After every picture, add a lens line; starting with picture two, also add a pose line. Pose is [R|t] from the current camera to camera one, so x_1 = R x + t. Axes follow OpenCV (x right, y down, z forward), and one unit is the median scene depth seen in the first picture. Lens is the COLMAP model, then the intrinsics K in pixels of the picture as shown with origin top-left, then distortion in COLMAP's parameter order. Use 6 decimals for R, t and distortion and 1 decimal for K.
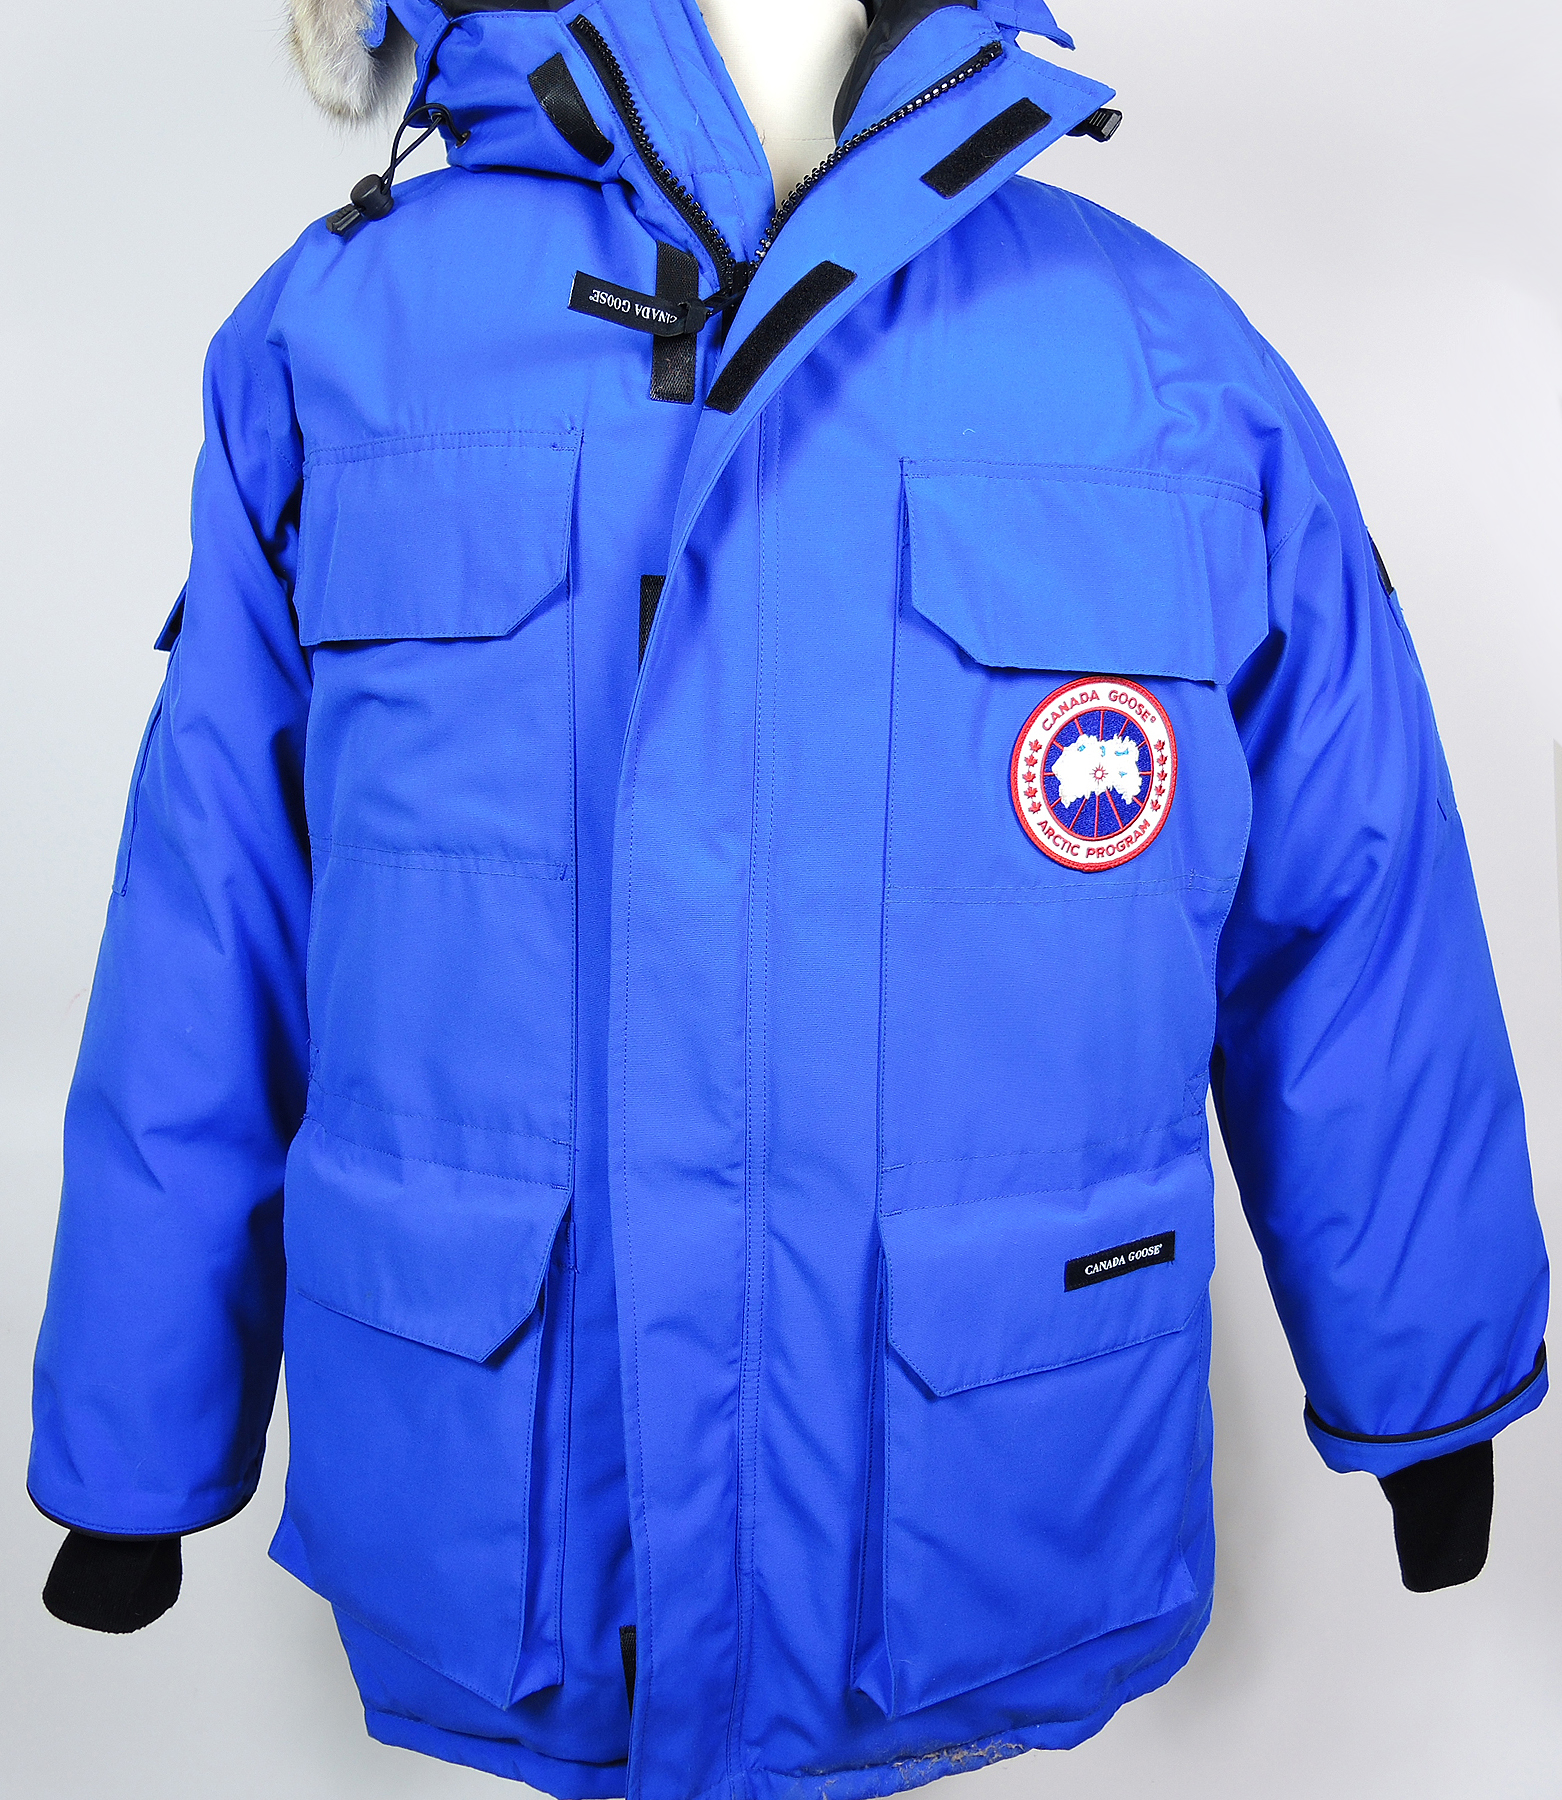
lens RADIAL K [[1969.5, 0, 795.6], [0, 1969.5, 905.5], [0, 0, 1]] dist [-0.002718, 0.000000]
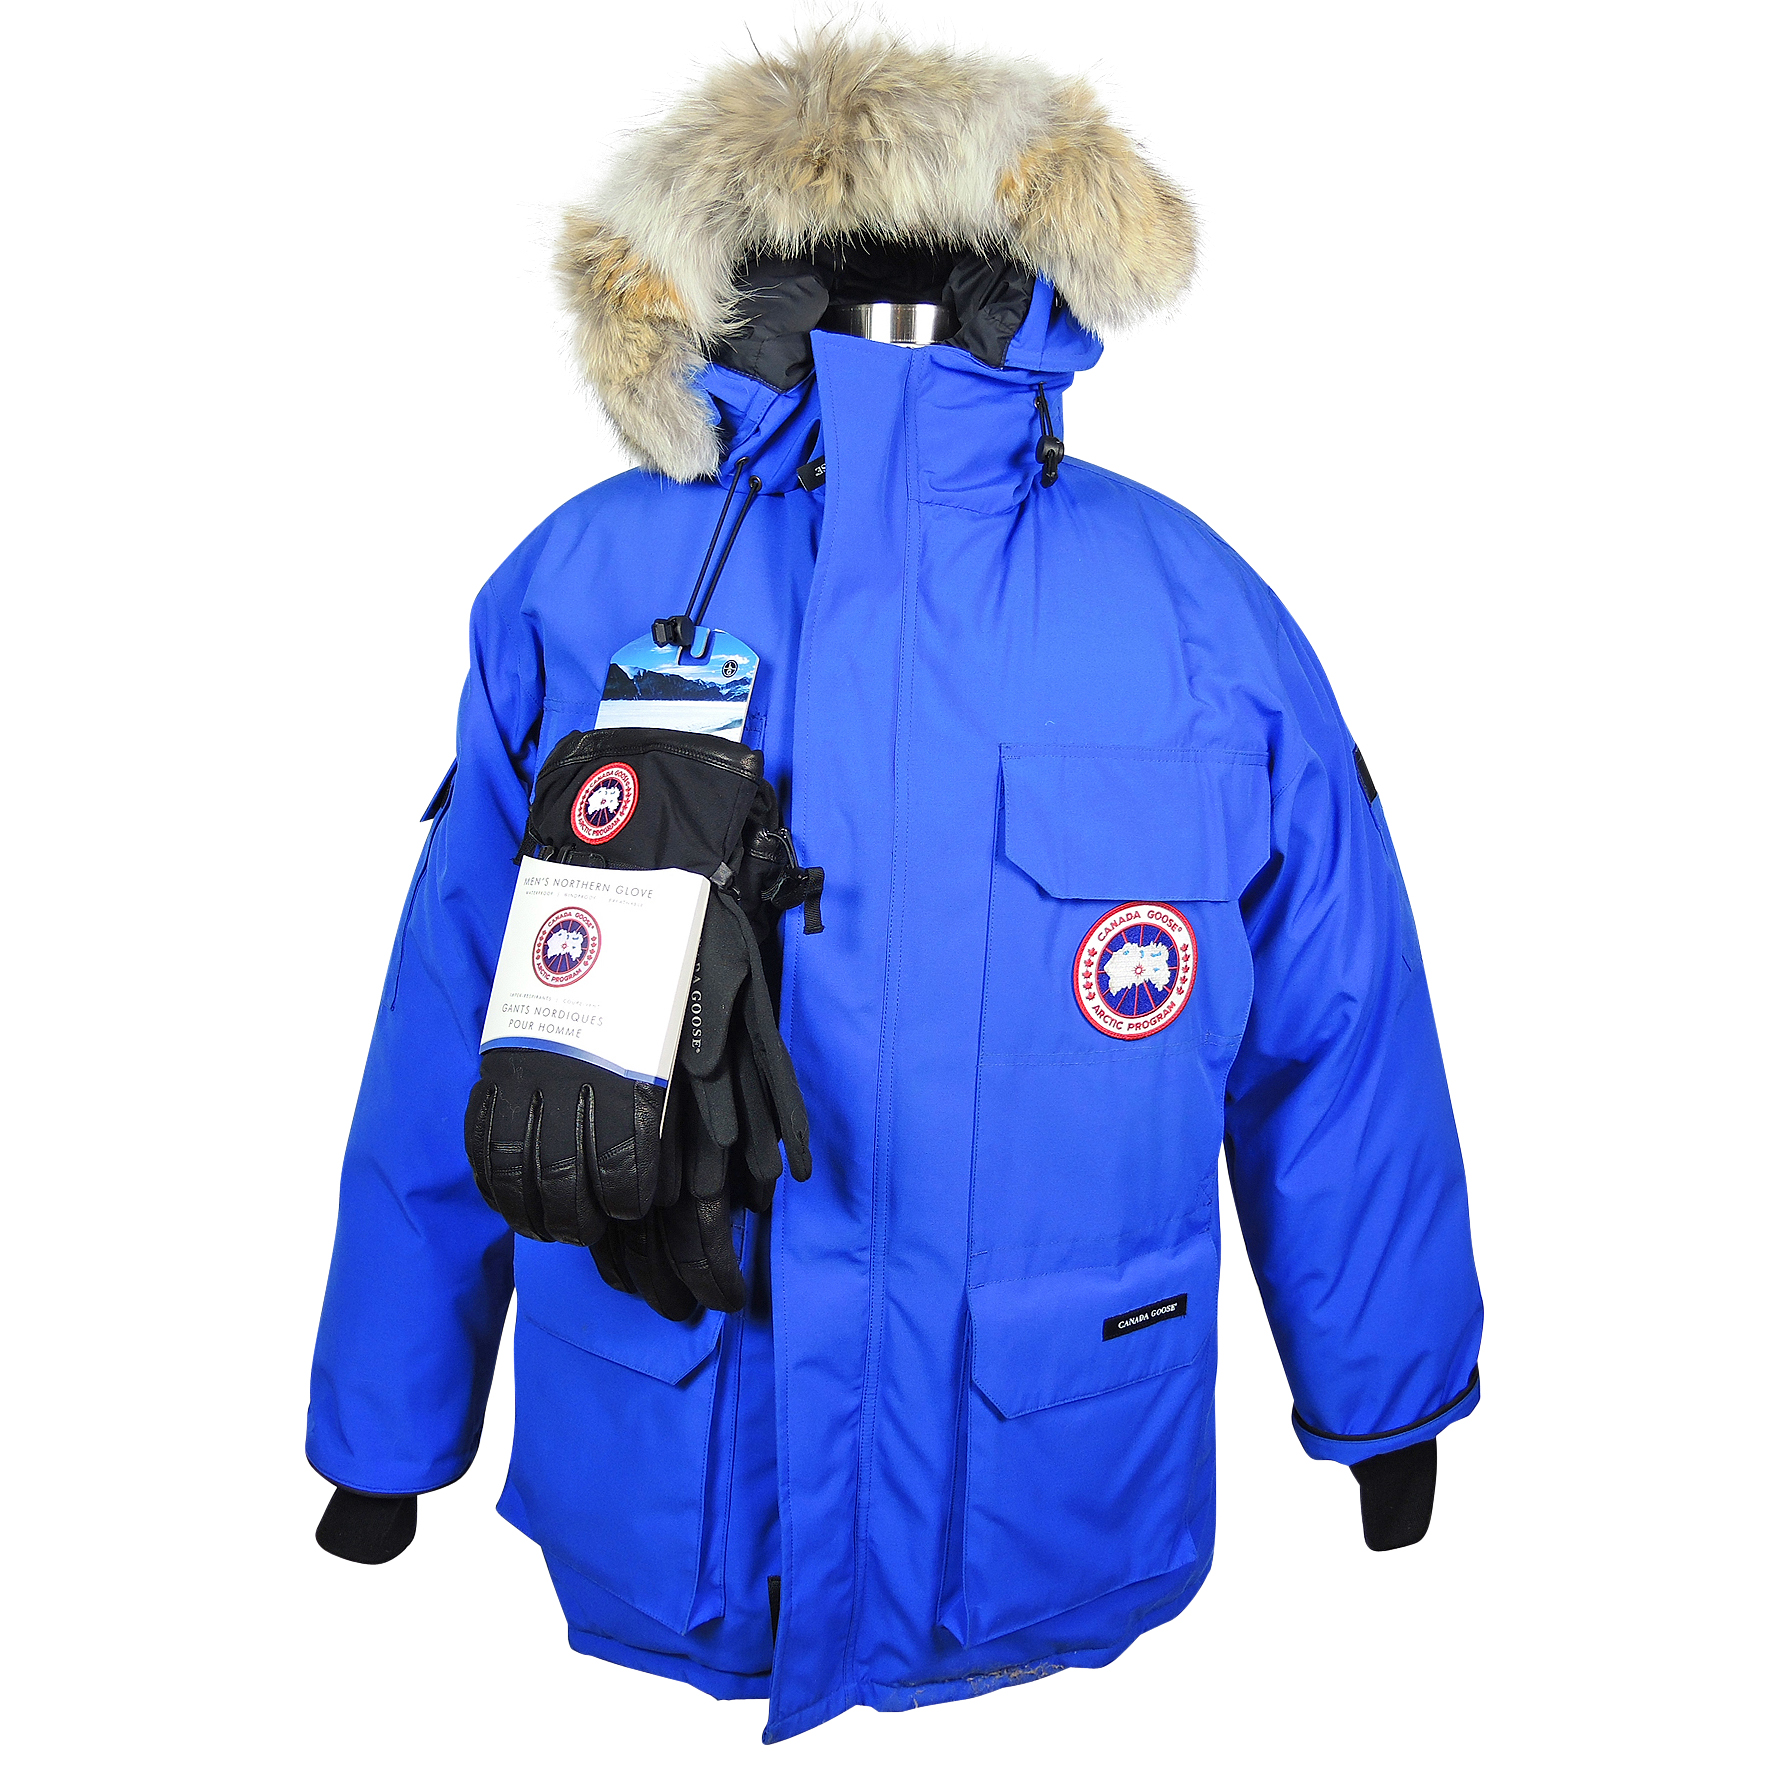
lens RADIAL K [[1983.5, 0, 879.9], [0, 1983.5, 878.9], [0, 0, 1]] dist [-0.015493, 0.000000]
pose [[0.999660, 0.025072, 0.007204, -0.035014], [-0.025338, 0.998894, 0.039618, -0.174960], [-0.006202, -0.039787, 0.999189, -0.354959]]
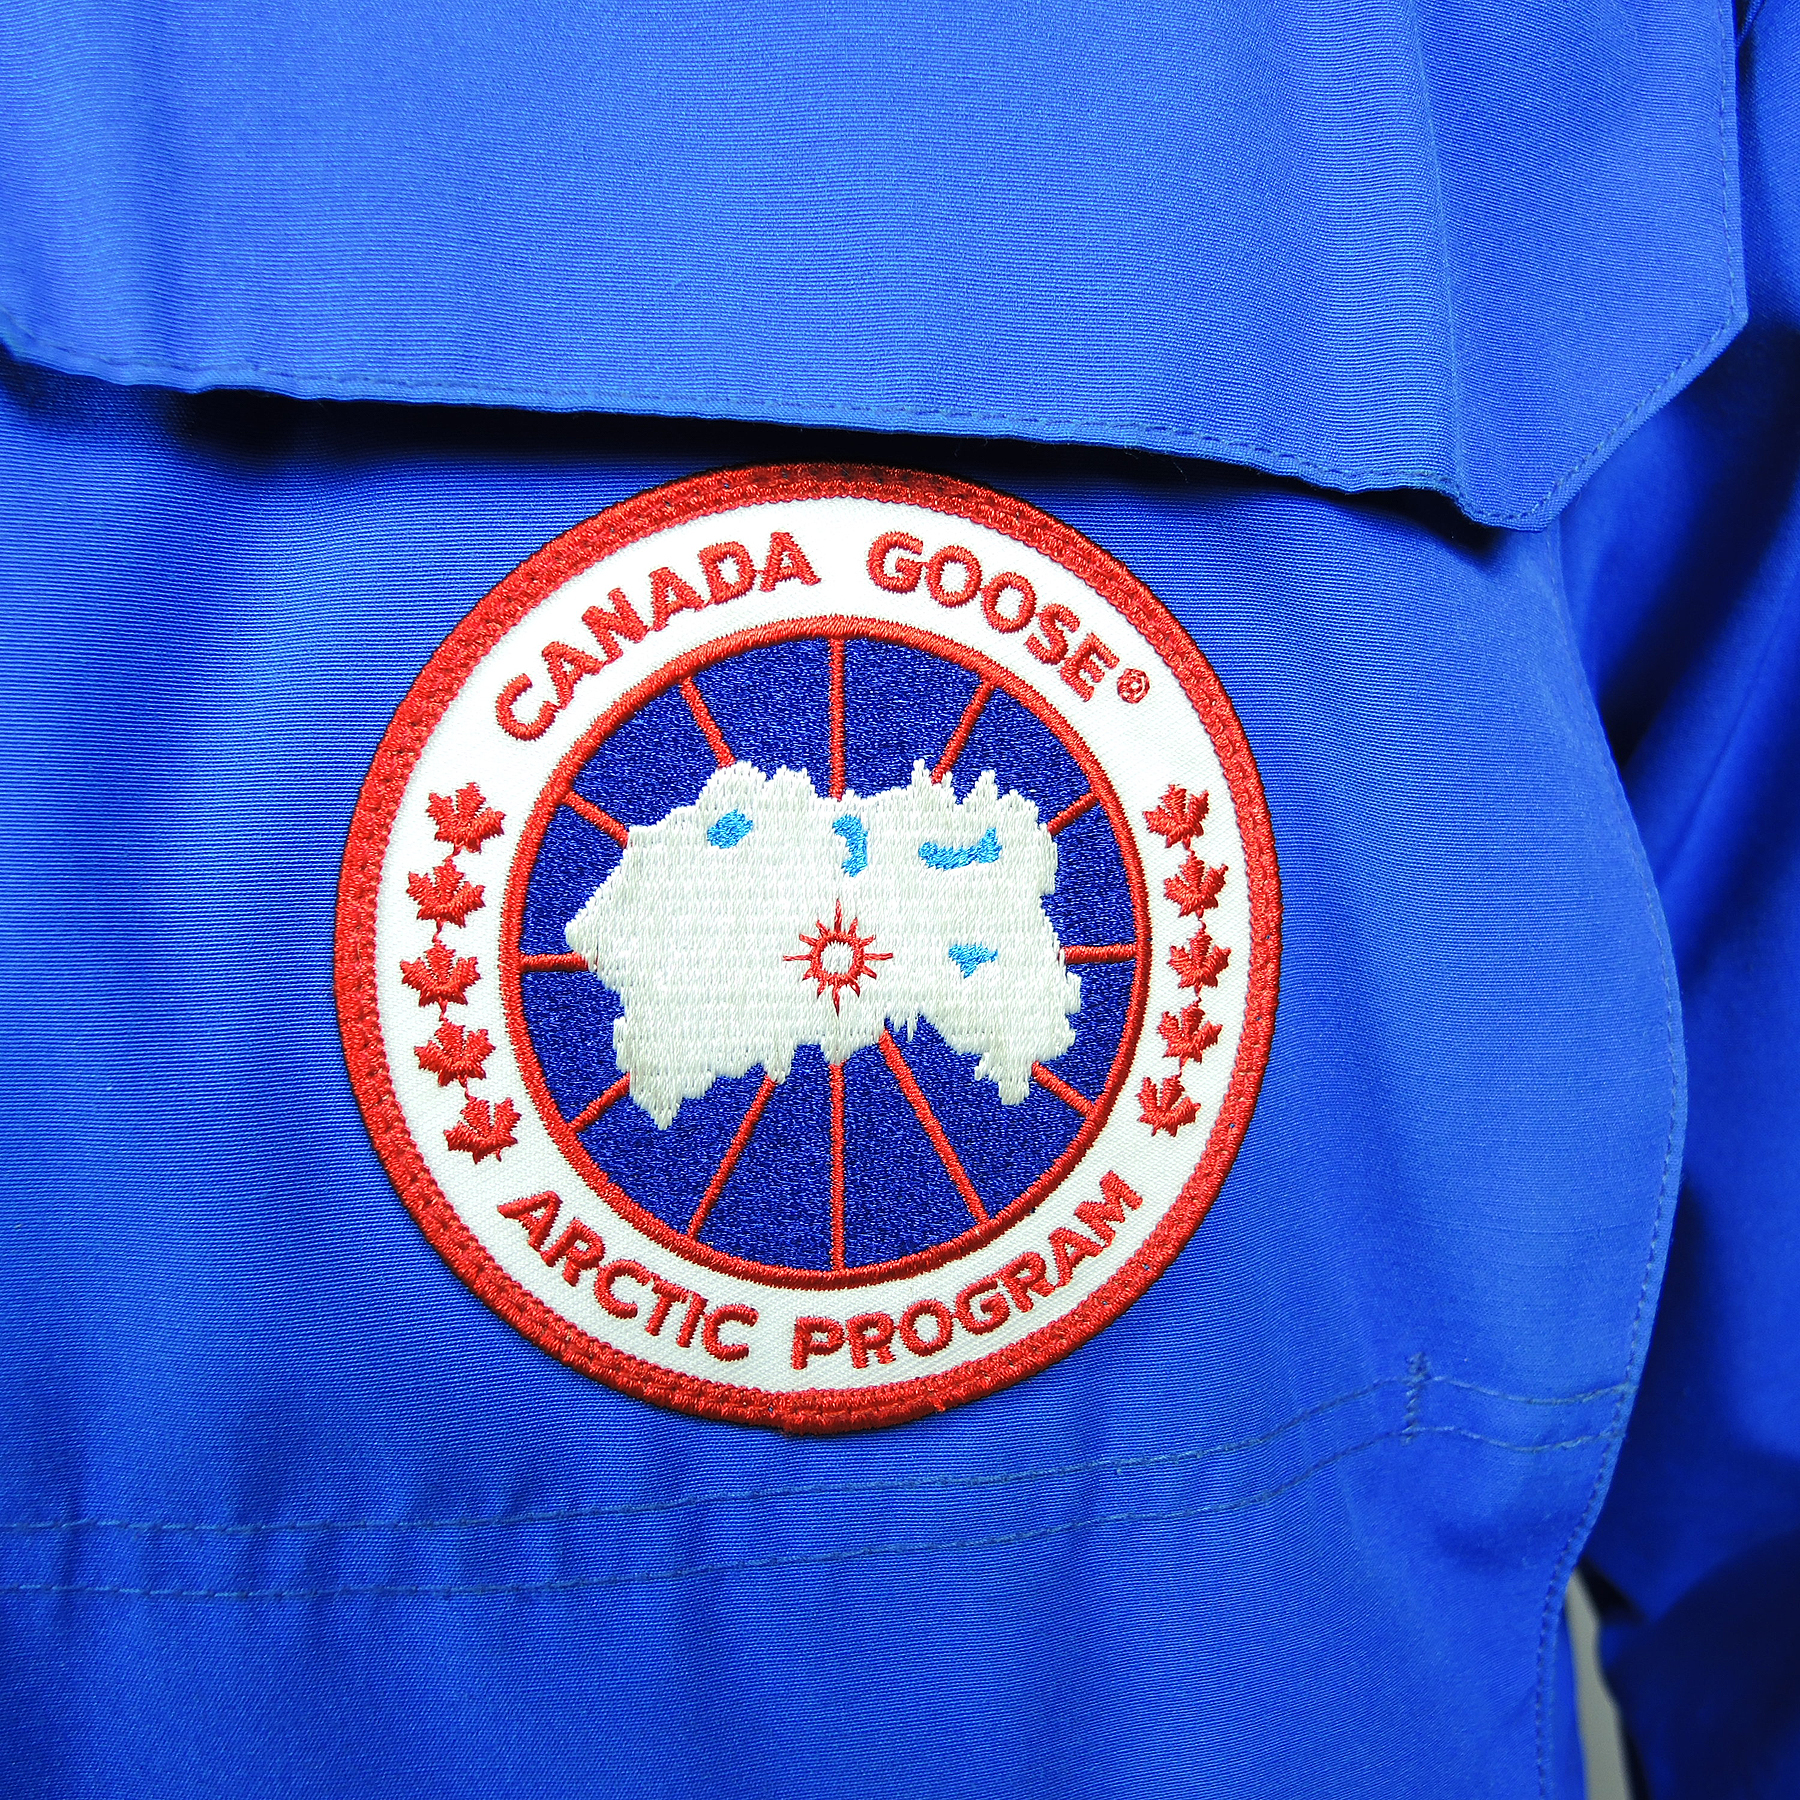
lens RADIAL K [[2022.8, 0, 886.0], [0, 2022.8, 903.3], [0, 0, 1]] dist [-0.015493, 0.000000]
pose [[0.980013, -0.000820, -0.198930, 0.194507], [-0.011182, 0.998184, -0.059200, -0.058680], [0.198617, 0.060241, 0.978224, 0.779050]]
